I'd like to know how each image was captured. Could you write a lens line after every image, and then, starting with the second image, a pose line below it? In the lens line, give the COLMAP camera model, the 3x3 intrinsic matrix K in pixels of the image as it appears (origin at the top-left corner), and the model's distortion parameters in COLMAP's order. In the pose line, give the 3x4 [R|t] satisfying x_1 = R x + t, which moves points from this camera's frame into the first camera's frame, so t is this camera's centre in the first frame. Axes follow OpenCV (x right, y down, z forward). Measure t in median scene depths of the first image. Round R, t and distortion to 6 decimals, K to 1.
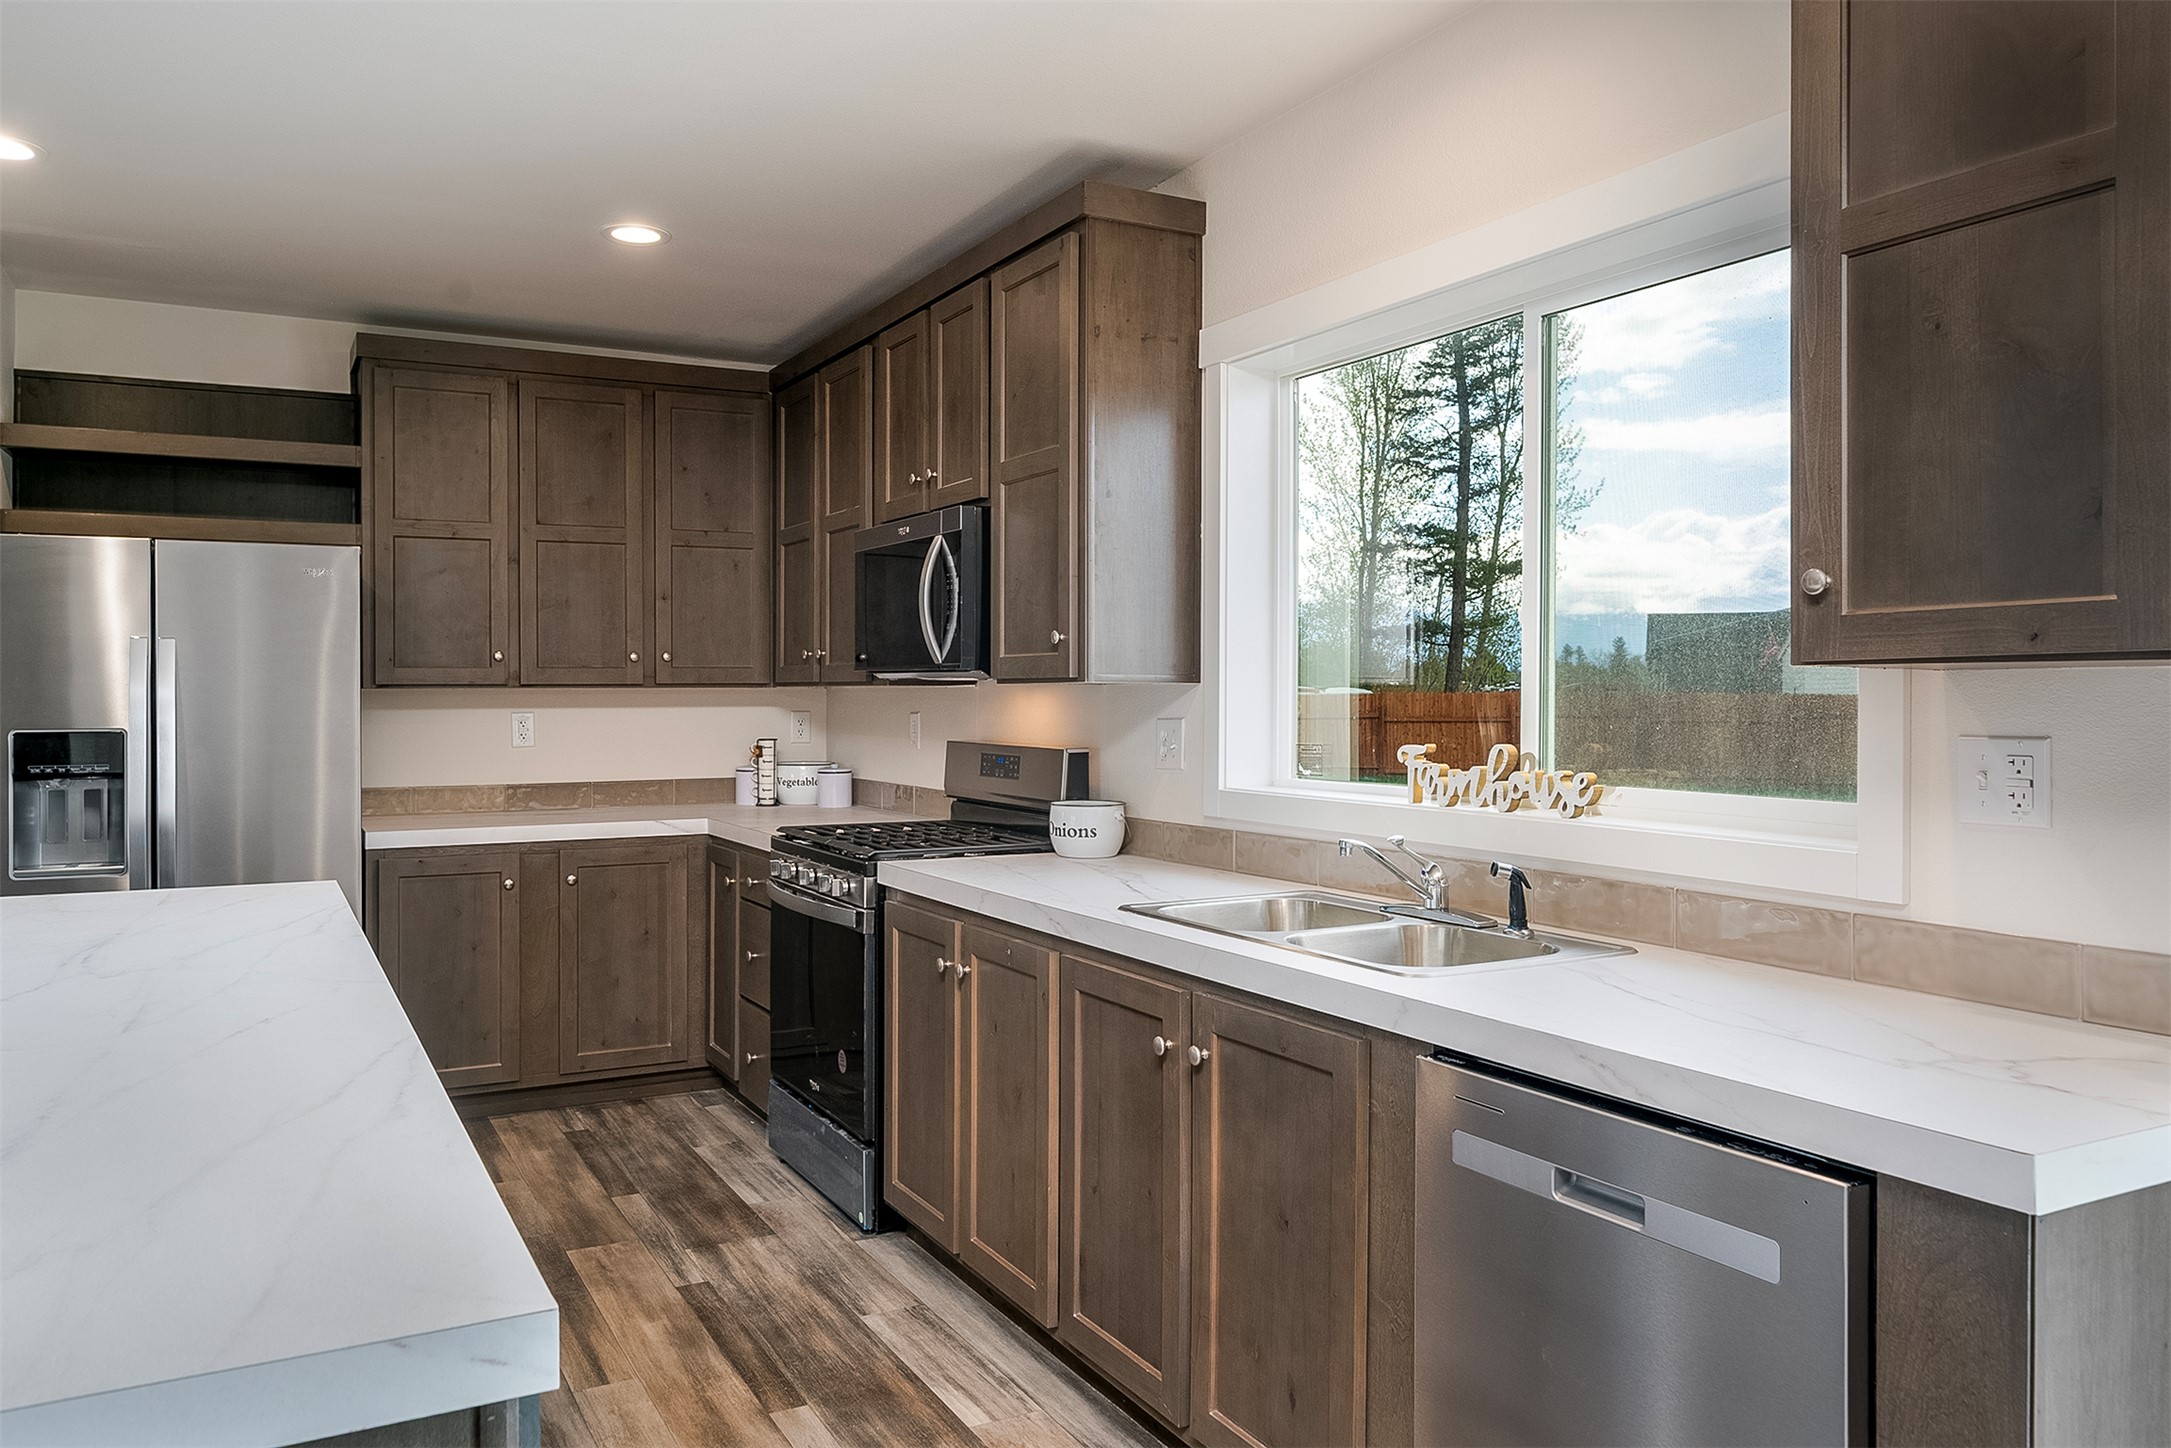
lens RADIAL K [[1517.9, 0, 1031.9], [0, 1517.9, 712.1], [0, 0, 1]] dist [0.006017, 0.001375]
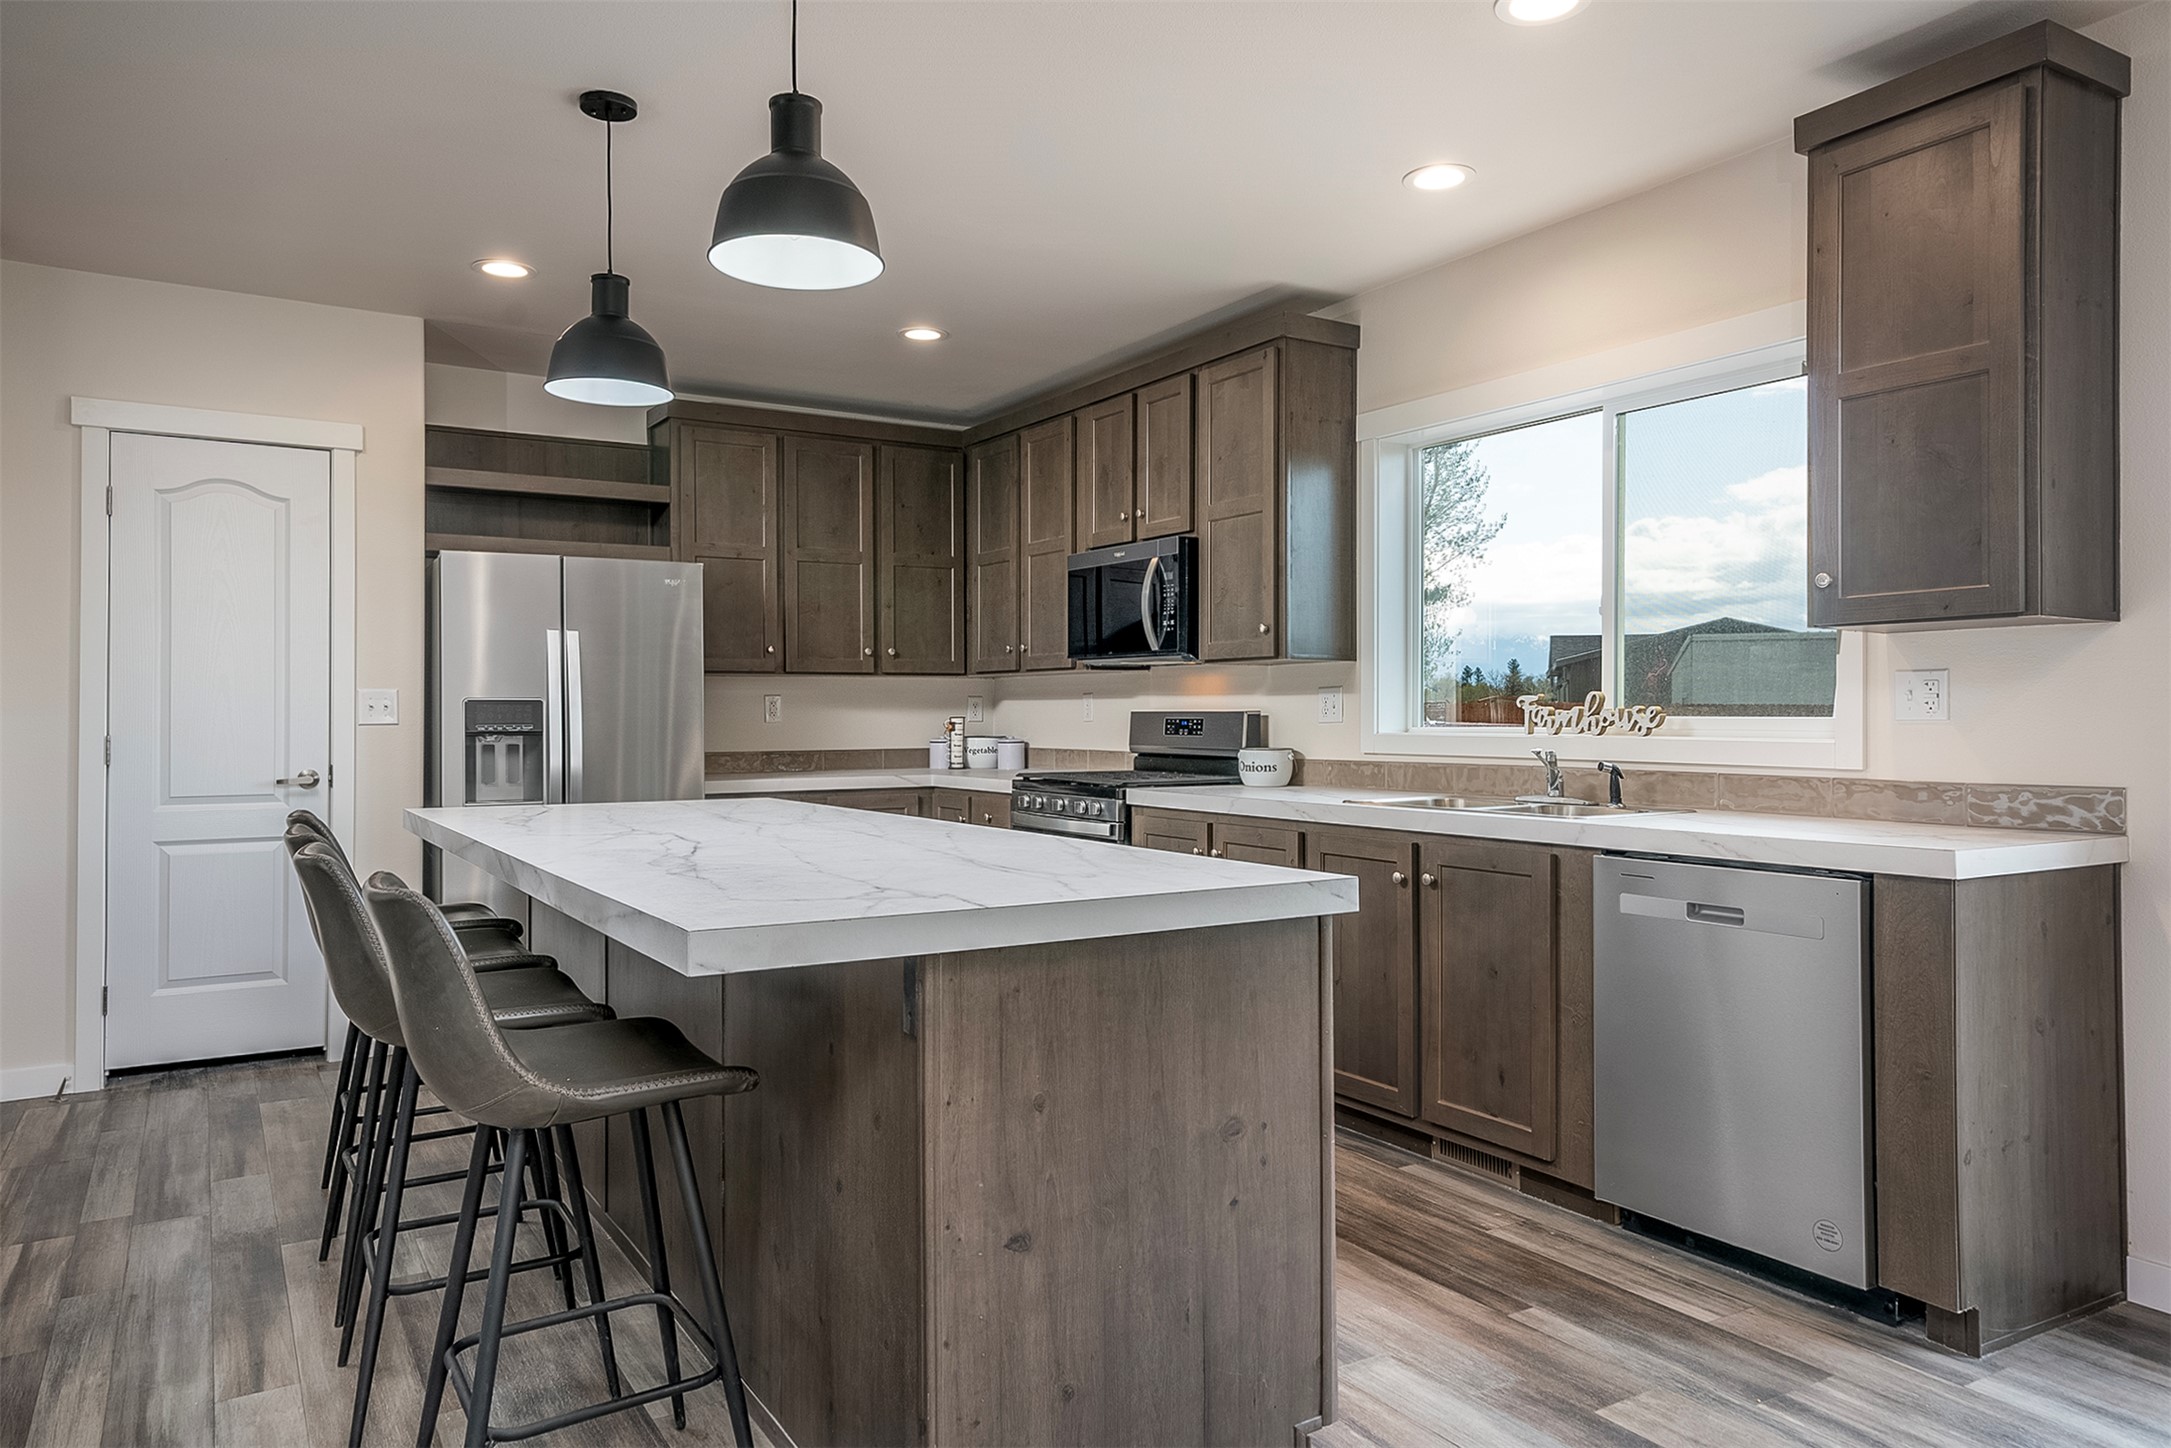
lens RADIAL K [[1414.9, 0, 1085.5], [0, 1414.9, 724.0], [0, 0, 1]] dist [0.040947, -0.000250]
pose [[0.997055, -0.002542, 0.076644, -0.237312], [0.002838, 0.999989, -0.003747, 0.042884], [-0.076633, 0.003953, 0.997052, -0.303848]]
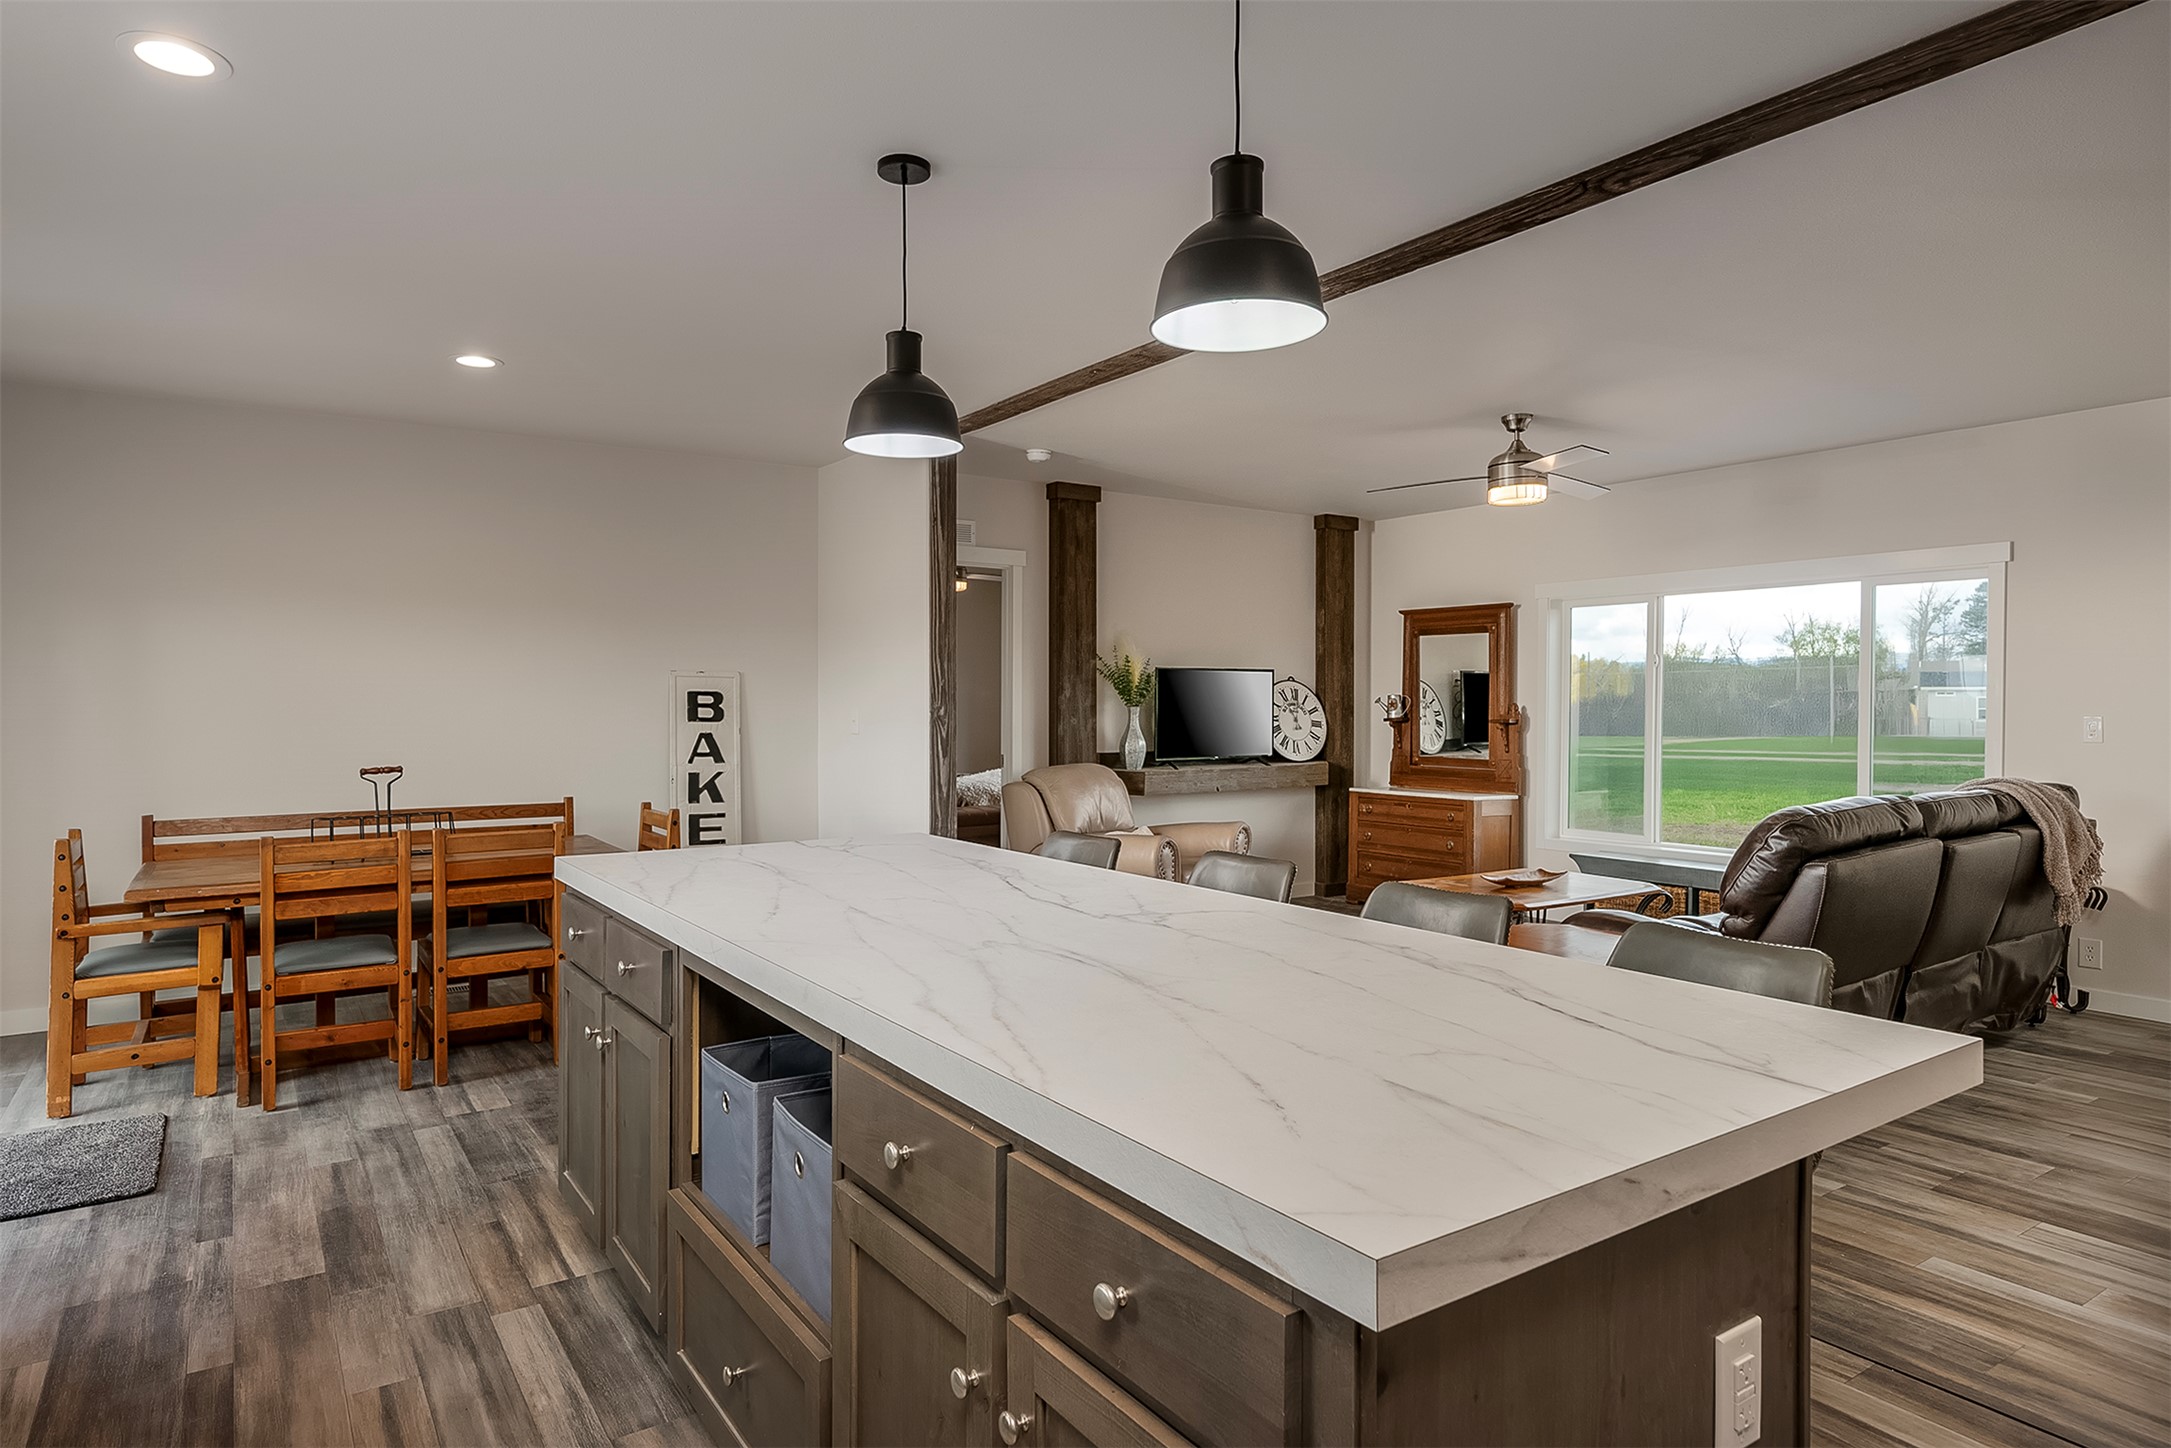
lens RADIAL K [[1254.4, 0, 1039.1], [0, 1254.4, 712.8], [0, 0, 1]] dist [0.005874, 0.000594]
pose [[-0.994514, -0.001831, -0.104589, -0.318110], [-0.004064, 0.999768, 0.021148, -0.014629], [0.104526, 0.021457, -0.994291, 1.136472]]
